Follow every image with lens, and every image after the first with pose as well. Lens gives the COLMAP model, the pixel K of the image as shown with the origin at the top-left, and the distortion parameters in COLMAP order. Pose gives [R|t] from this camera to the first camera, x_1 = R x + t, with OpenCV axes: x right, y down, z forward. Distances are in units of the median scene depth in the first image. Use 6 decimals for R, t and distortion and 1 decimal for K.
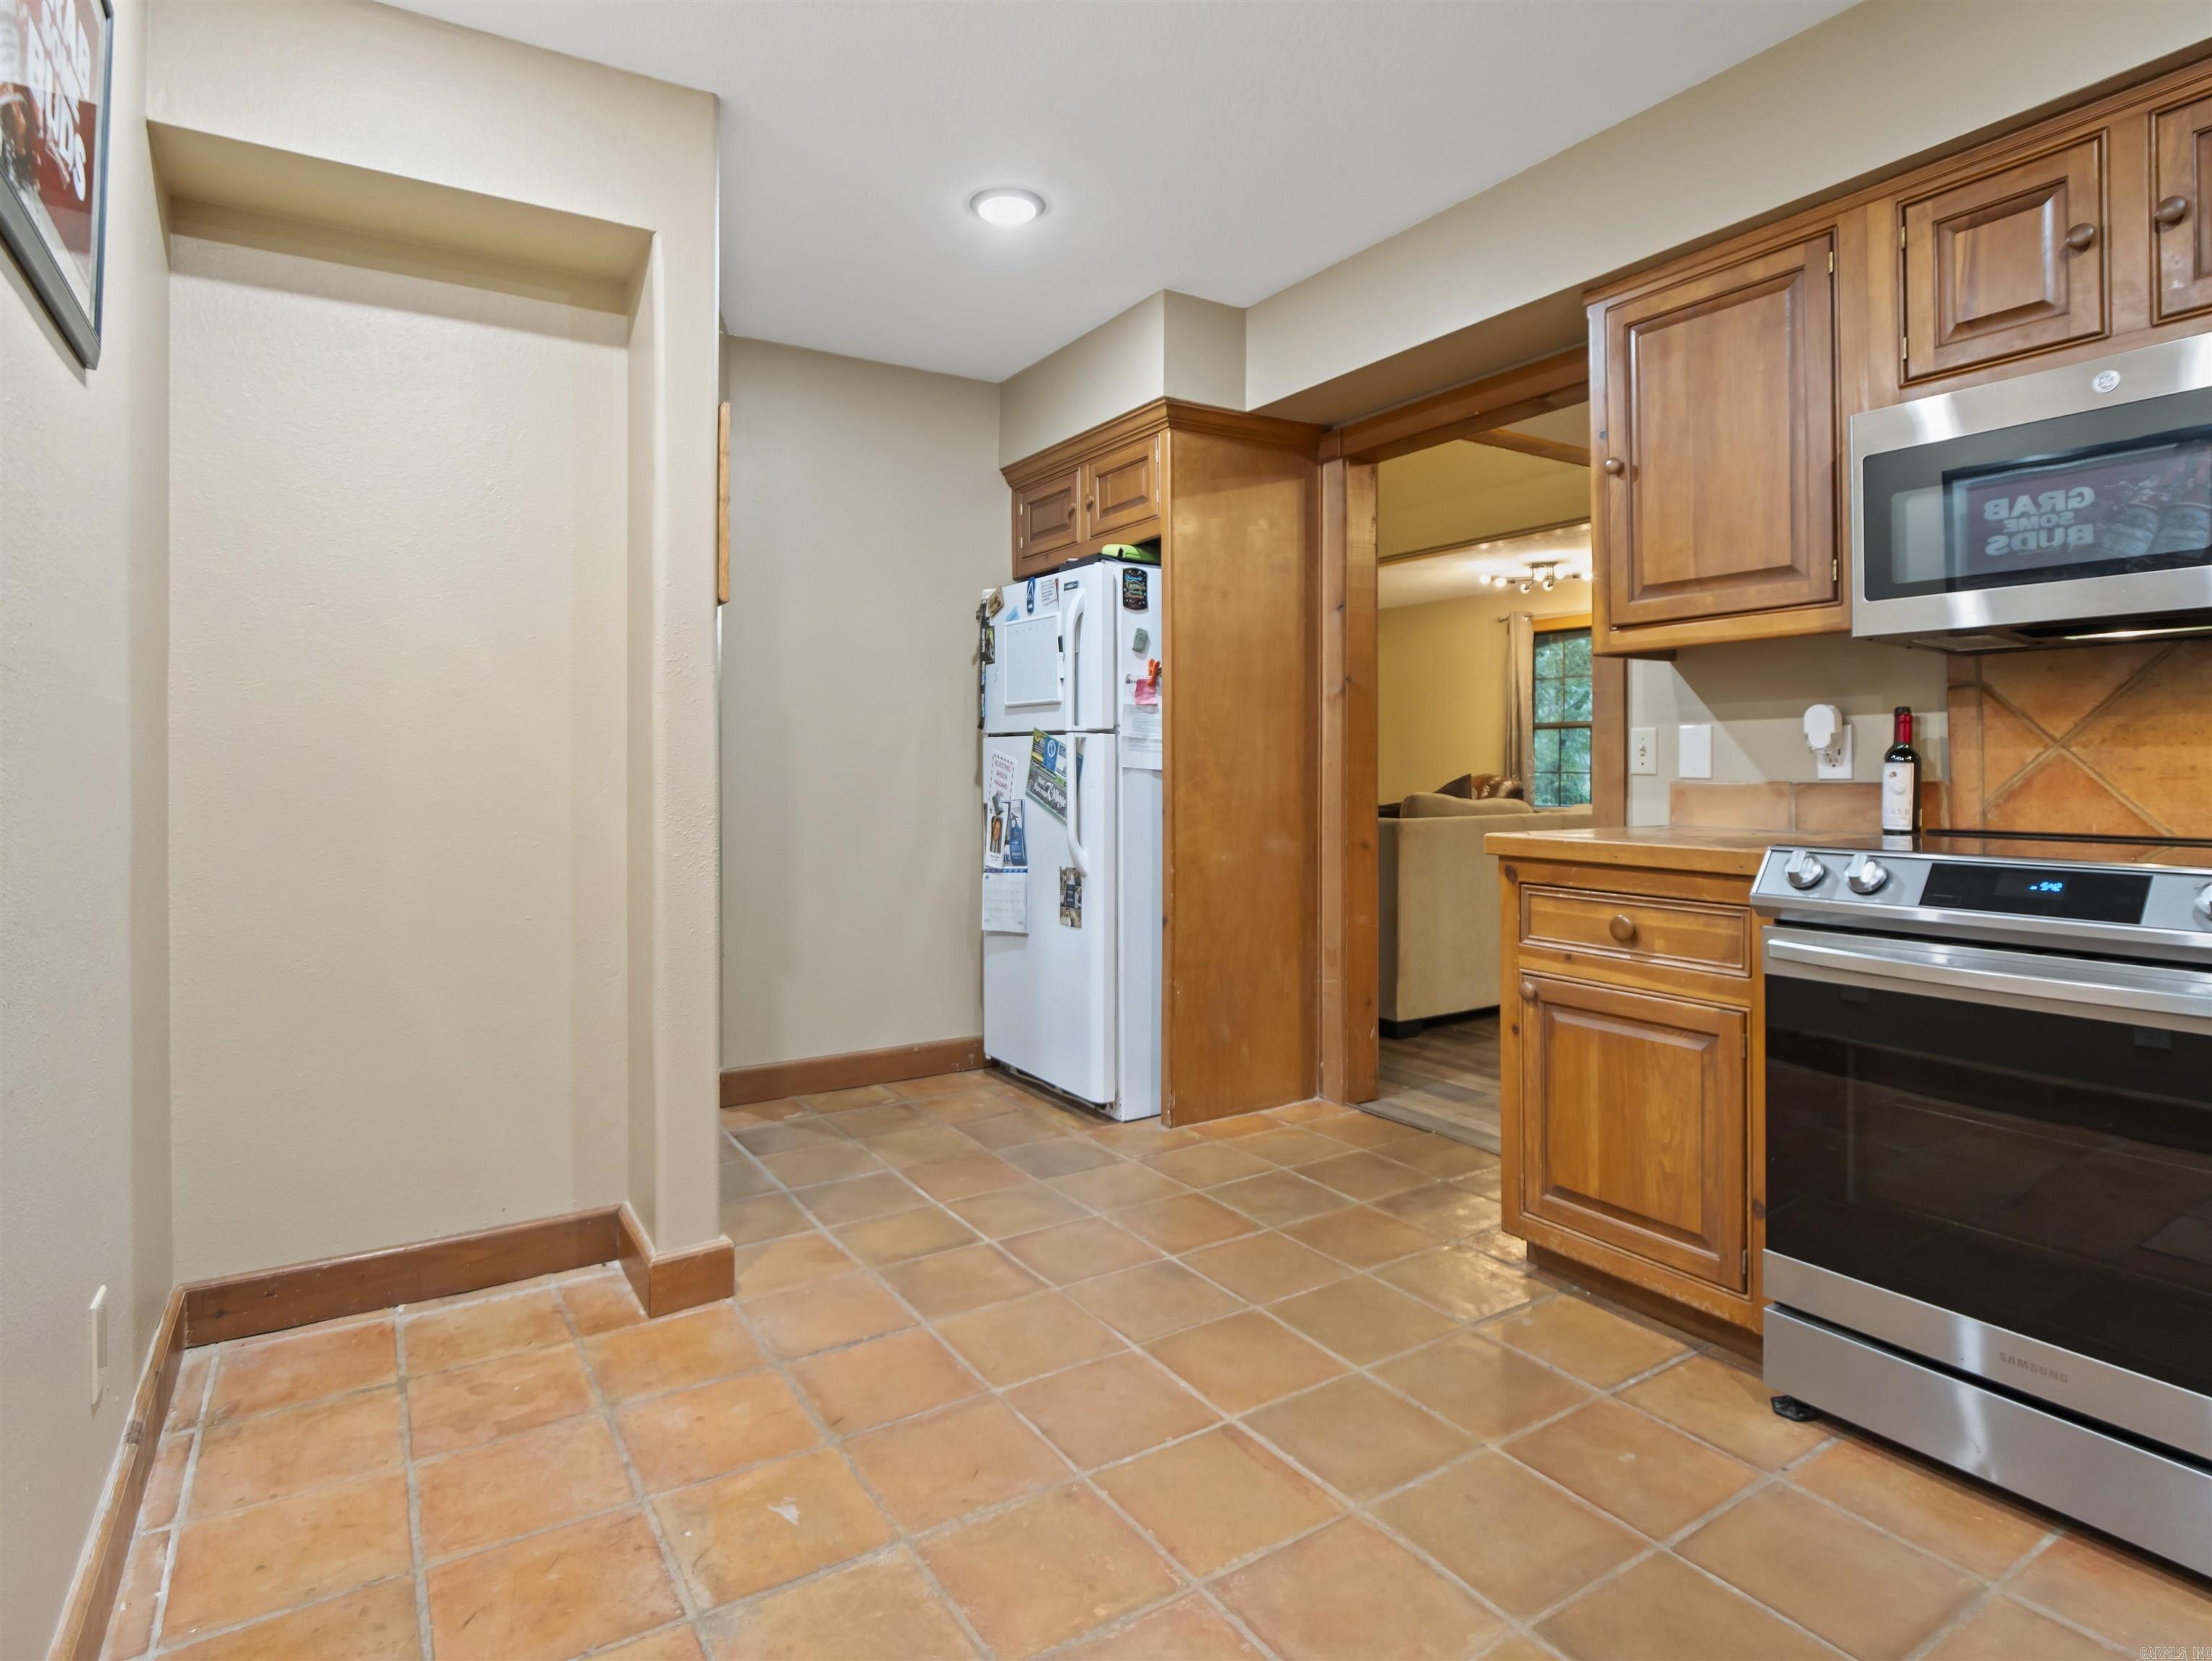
lens RADIAL K [[1194.1, 0, 1111.0], [0, 1194.1, 758.8], [0, 0, 1]] dist [-0.019498, 0.006420]
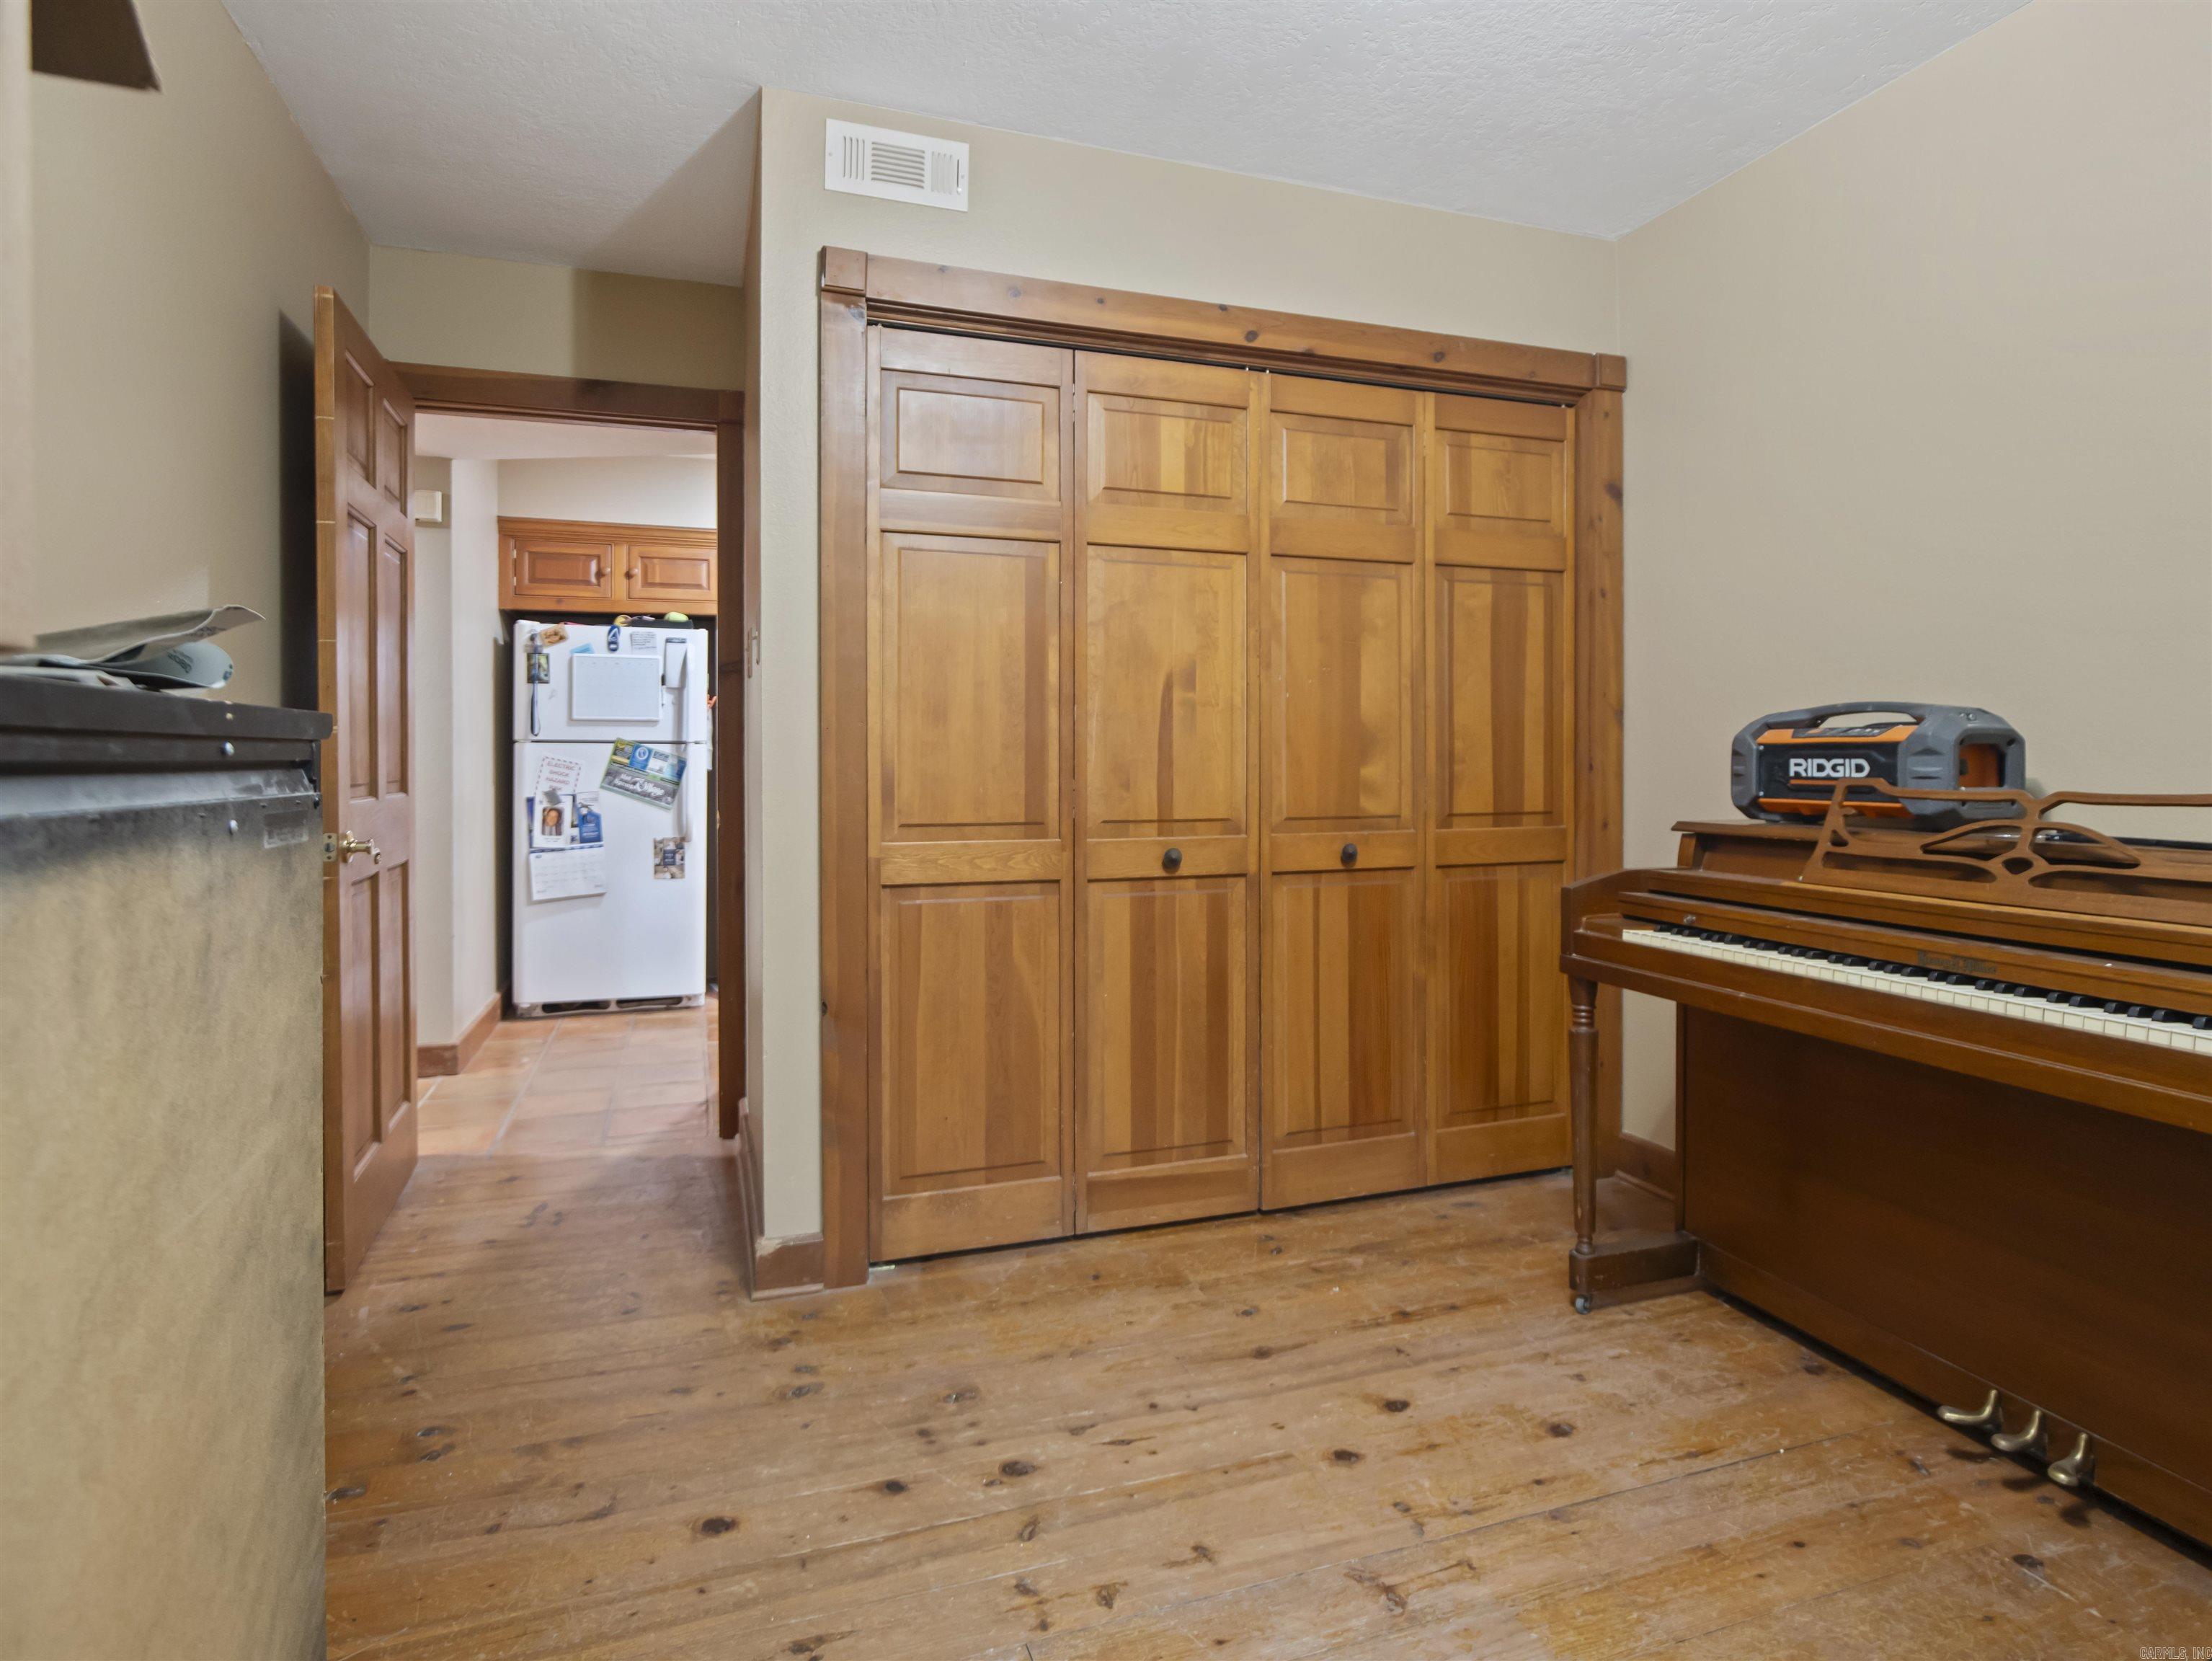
lens RADIAL K [[1194.1, 0, 1105.4], [0, 1194.1, 815.1], [0, 0, 1]] dist [-0.019498, 0.006420]
pose [[0.219614, -0.012749, 0.975504, -1.241770], [0.004730, 0.999917, 0.012003, 0.047098], [-0.975575, 0.001978, 0.219656, 0.169975]]
